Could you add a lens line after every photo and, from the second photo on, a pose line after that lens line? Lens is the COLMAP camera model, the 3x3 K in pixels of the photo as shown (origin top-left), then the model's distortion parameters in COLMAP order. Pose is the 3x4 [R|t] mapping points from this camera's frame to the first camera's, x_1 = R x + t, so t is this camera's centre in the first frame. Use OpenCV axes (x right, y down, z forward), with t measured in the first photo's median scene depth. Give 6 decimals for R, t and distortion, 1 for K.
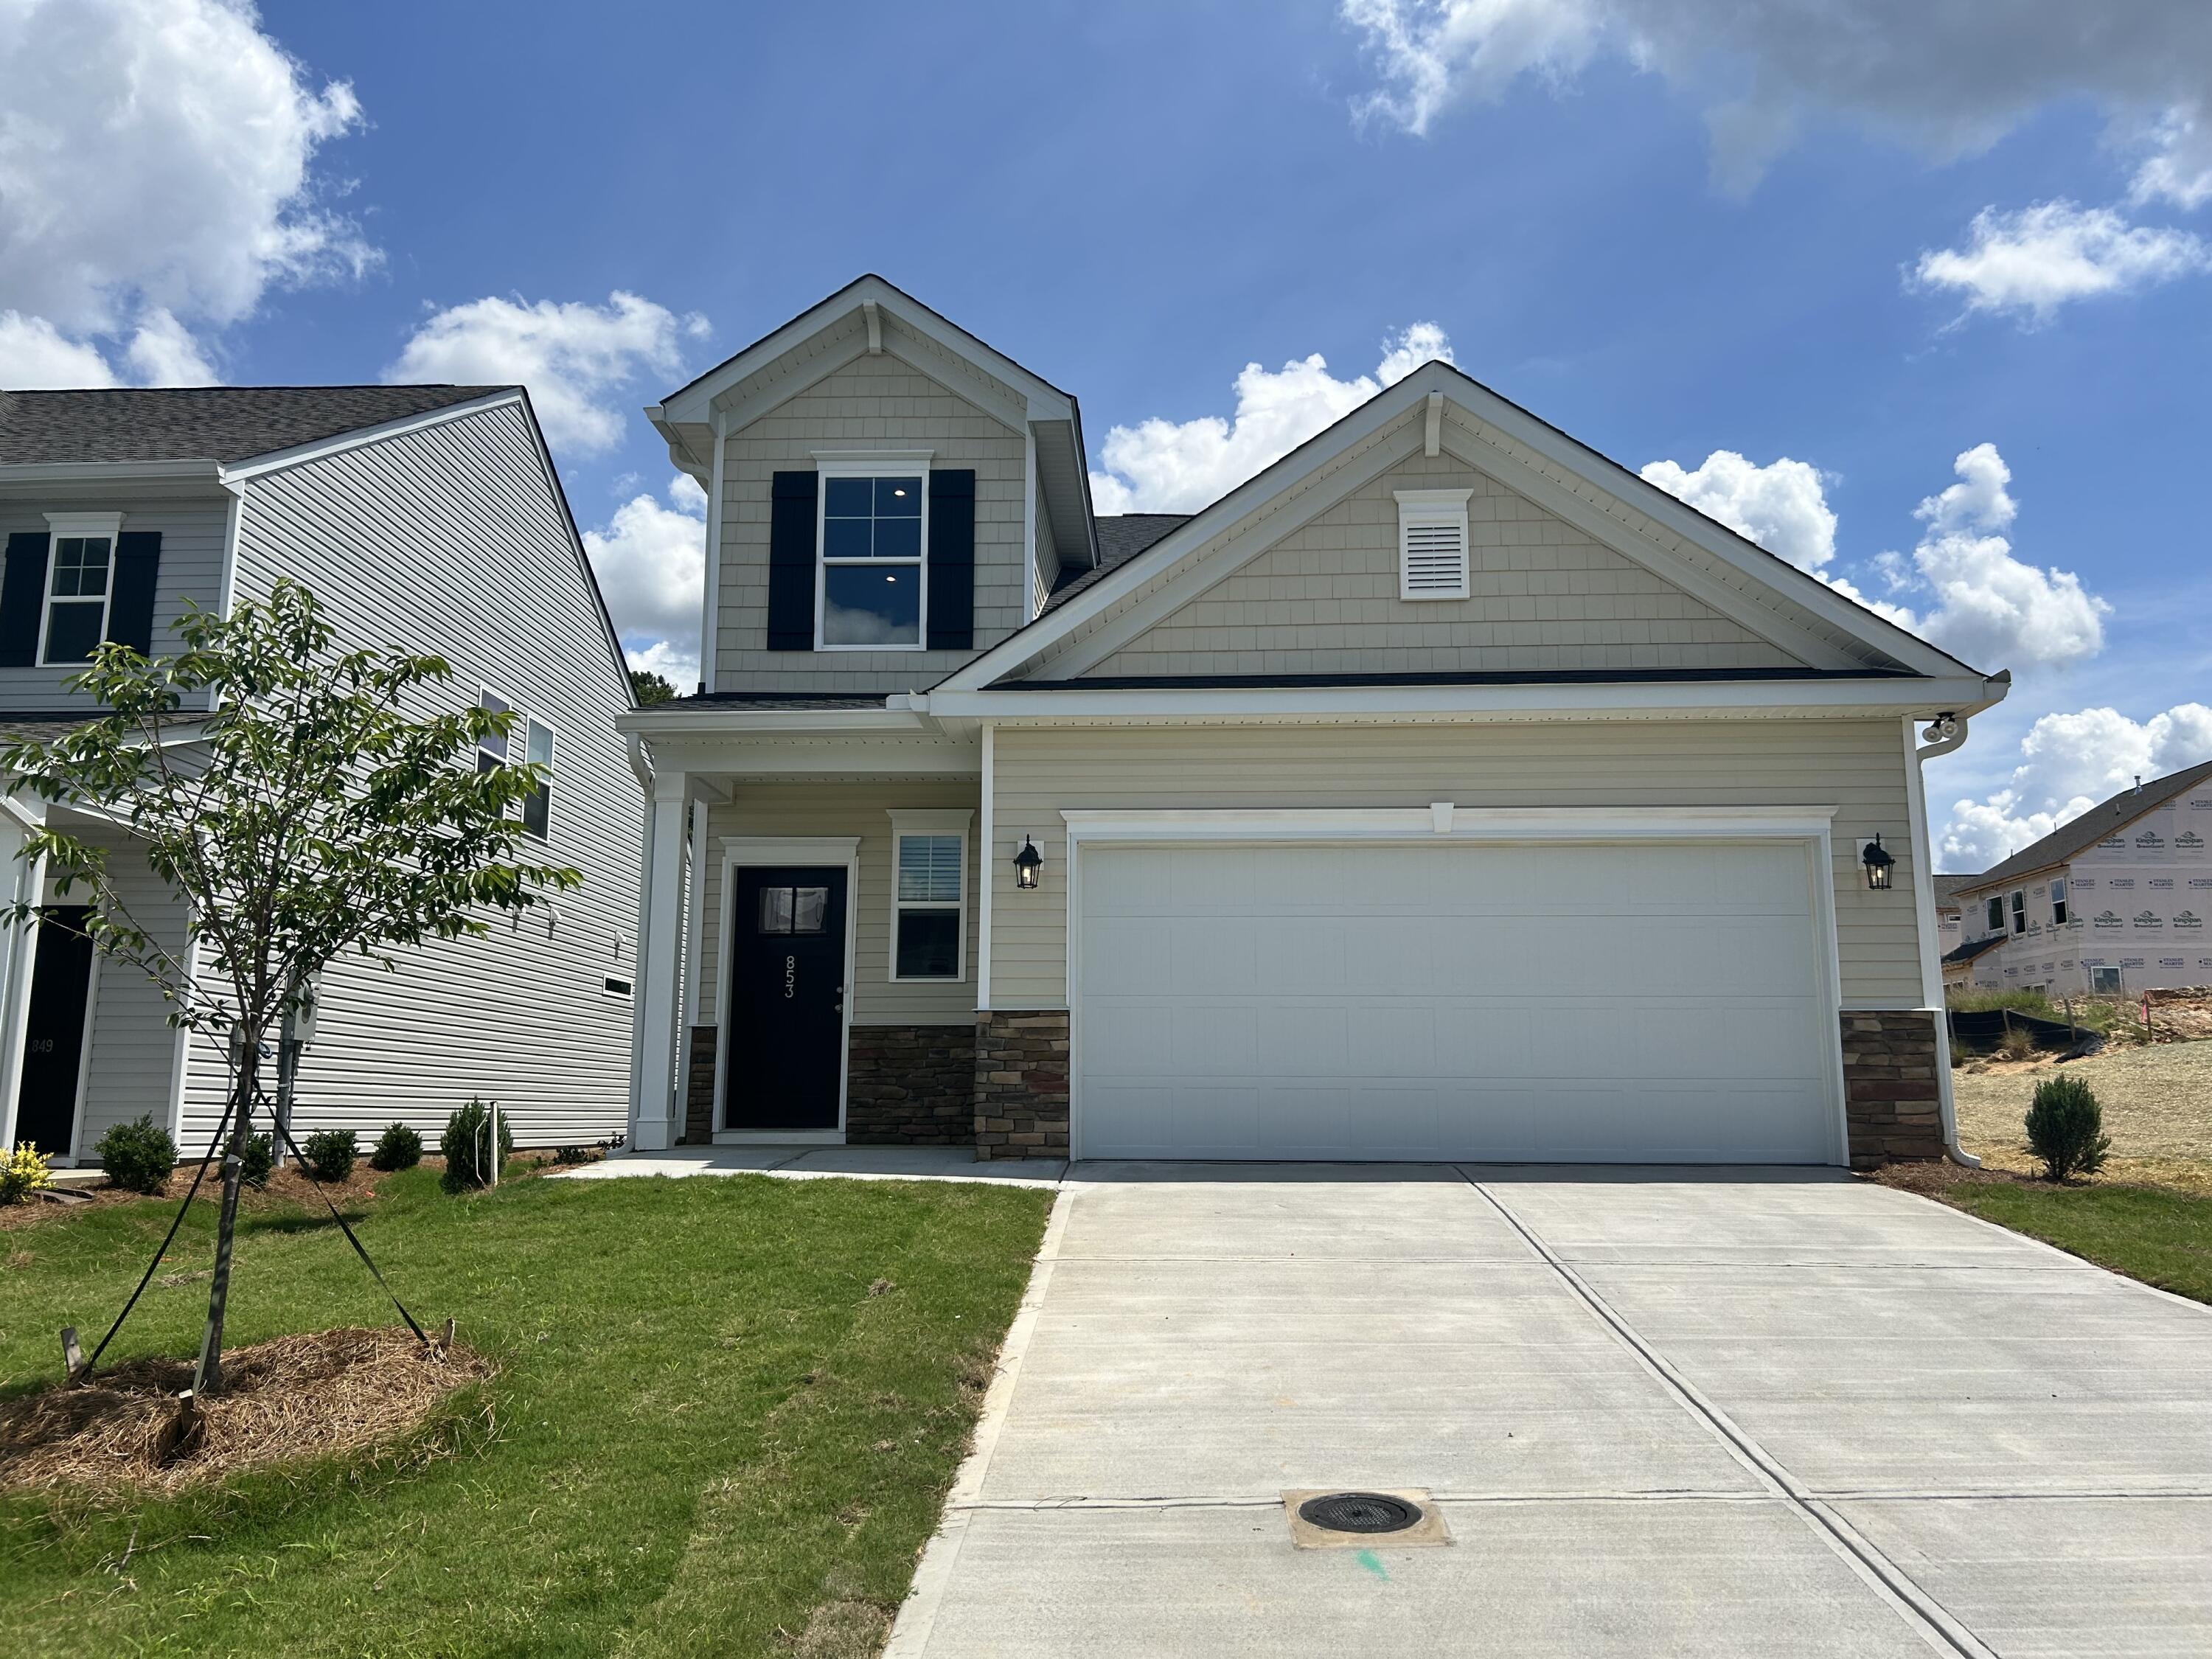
lens RADIAL K [[1640.9, 0, 1110.2], [0, 1640.9, 842.0], [0, 0, 1]] dist [0.170538, -0.333381]
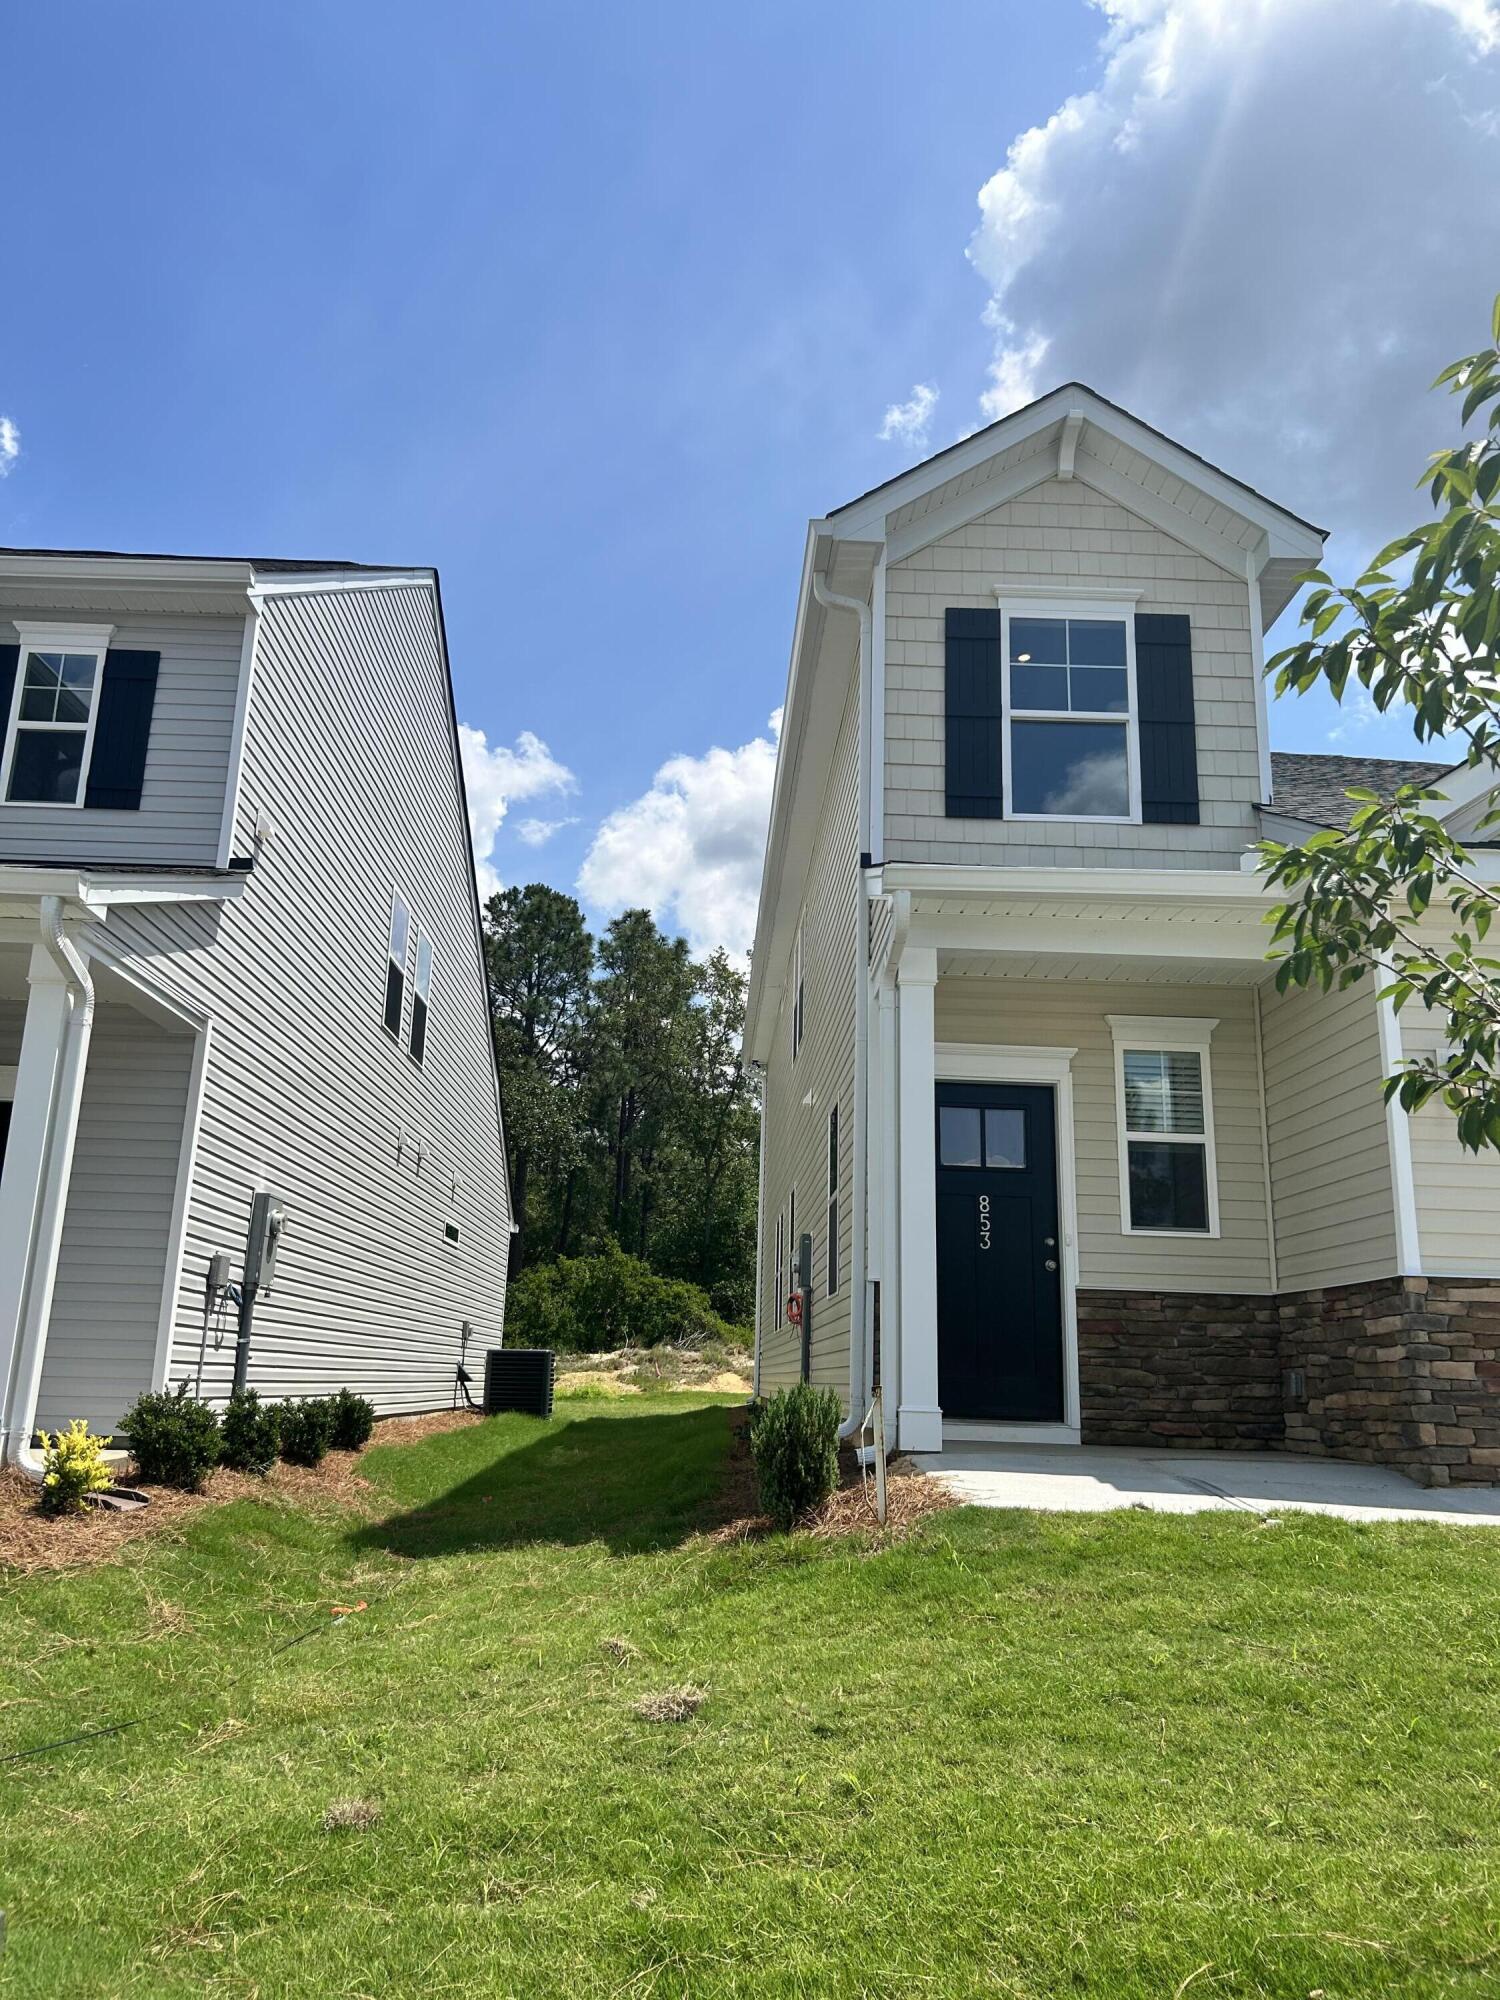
lens RADIAL K [[1489.0, 0, 744.0], [0, 1489.0, 1007.1], [0, 0, 1]] dist [0.033537, -0.001520]
pose [[0.997103, 0.038289, 0.065727, -0.406186], [-0.033013, 0.996284, -0.079557, 0.044354], [-0.068529, 0.077157, 0.994661, 0.333649]]
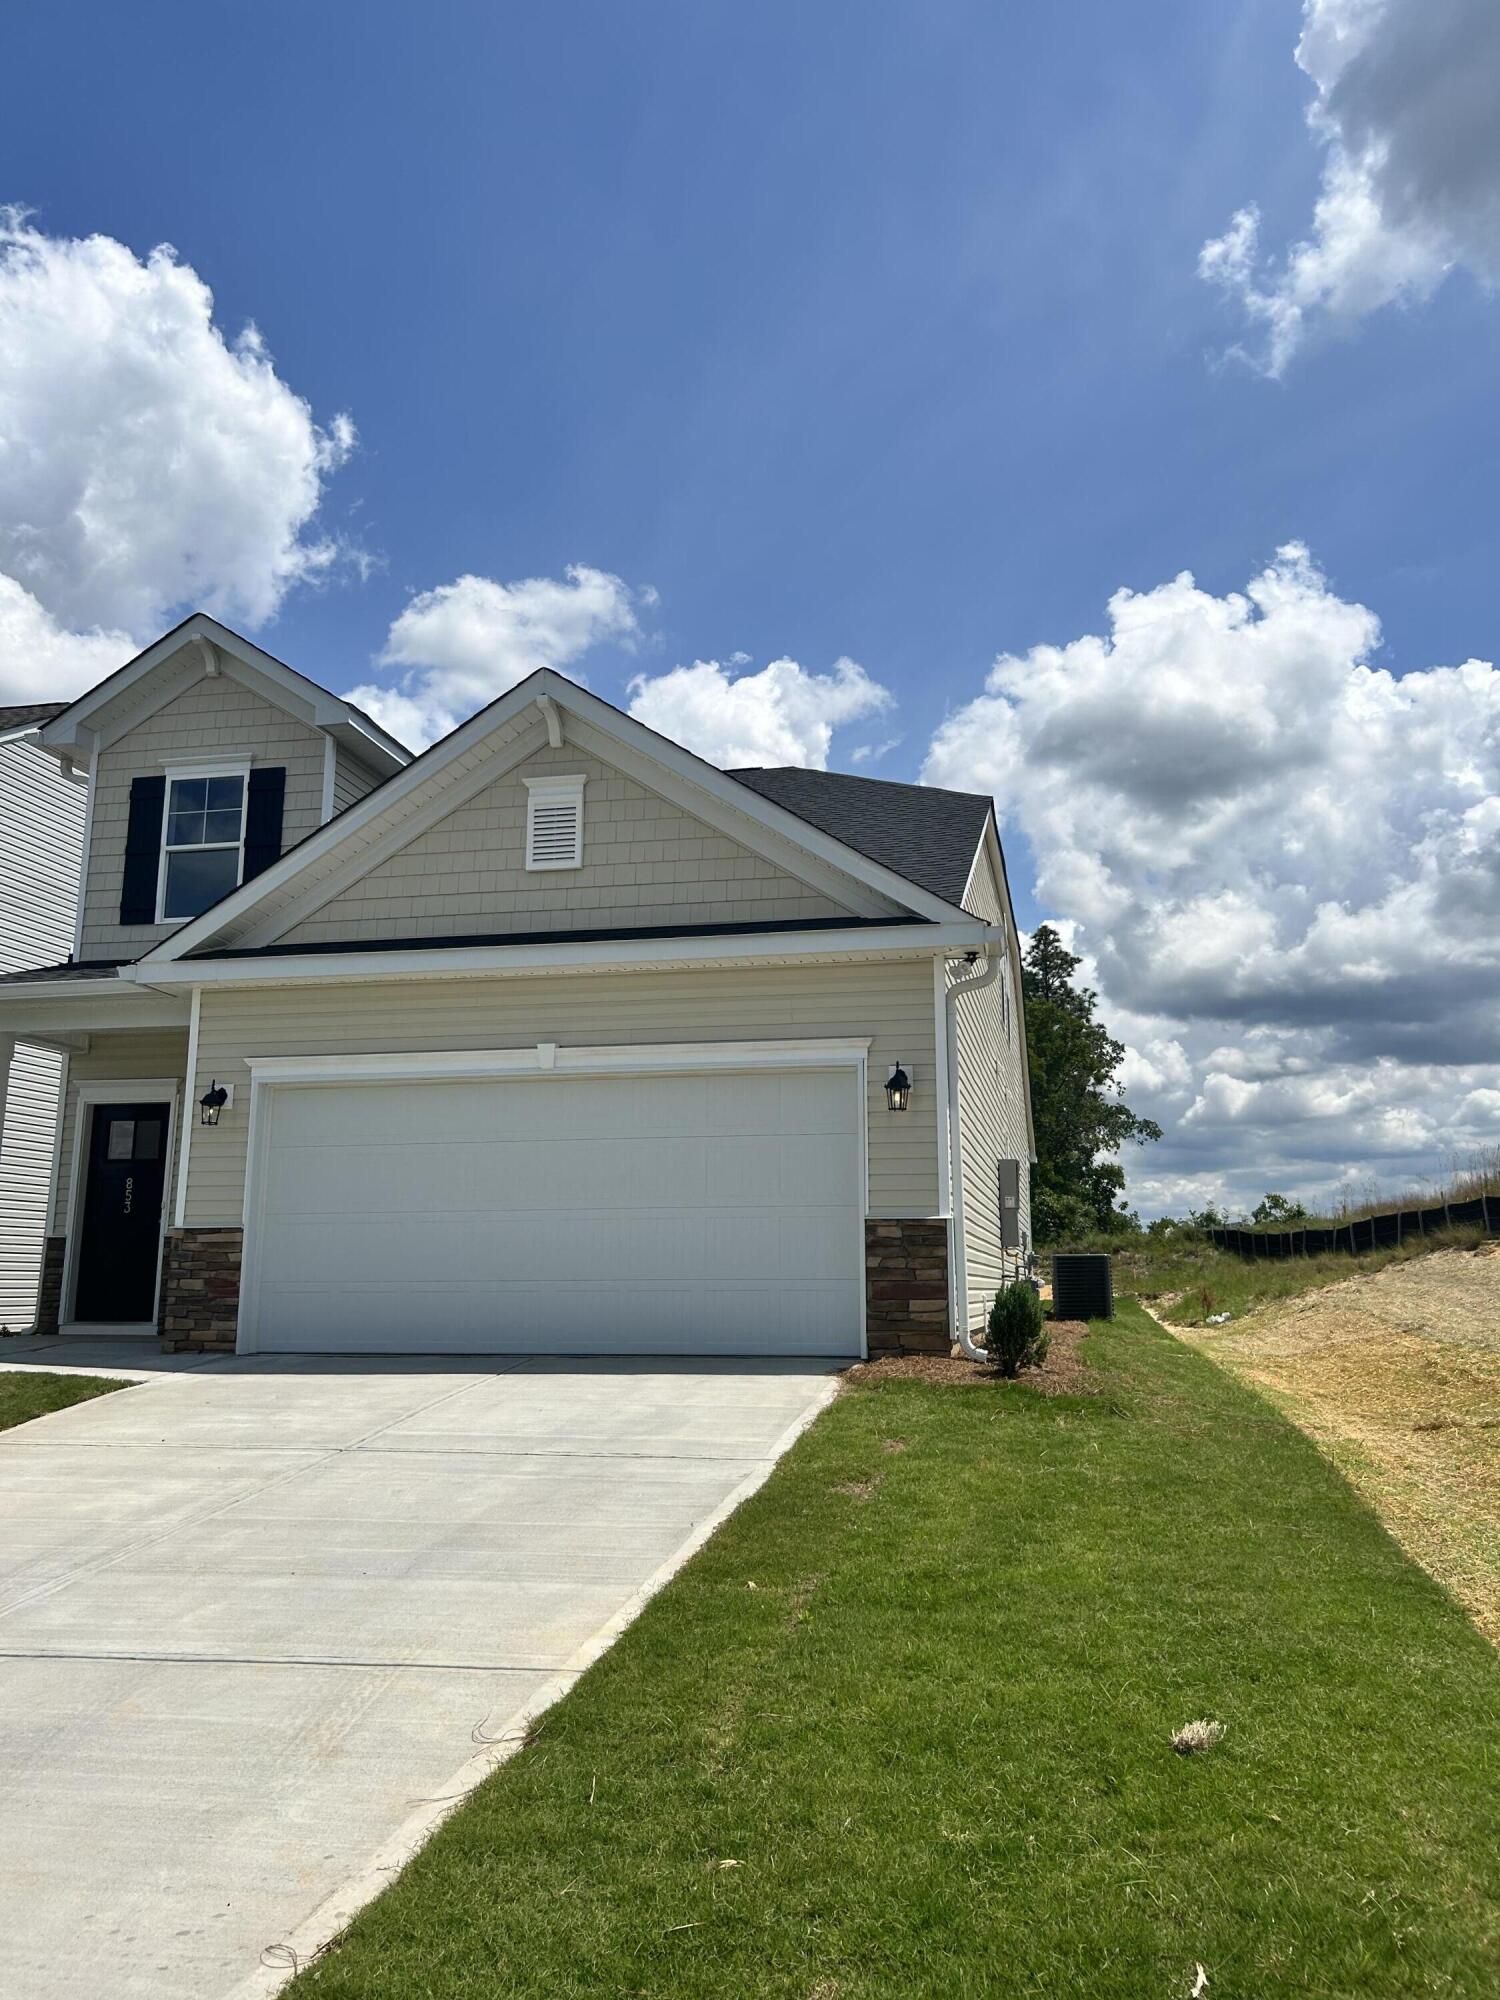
lens RADIAL K [[1483.7, 0, 750.0], [0, 1483.7, 1000.0], [0, 0, 1]] dist [0.170538, -0.333381]
pose [[0.984929, -0.030884, -0.170180, 0.504208], [0.026680, 0.999281, -0.026934, -0.021588], [0.170890, 0.021988, 0.985045, -0.014410]]
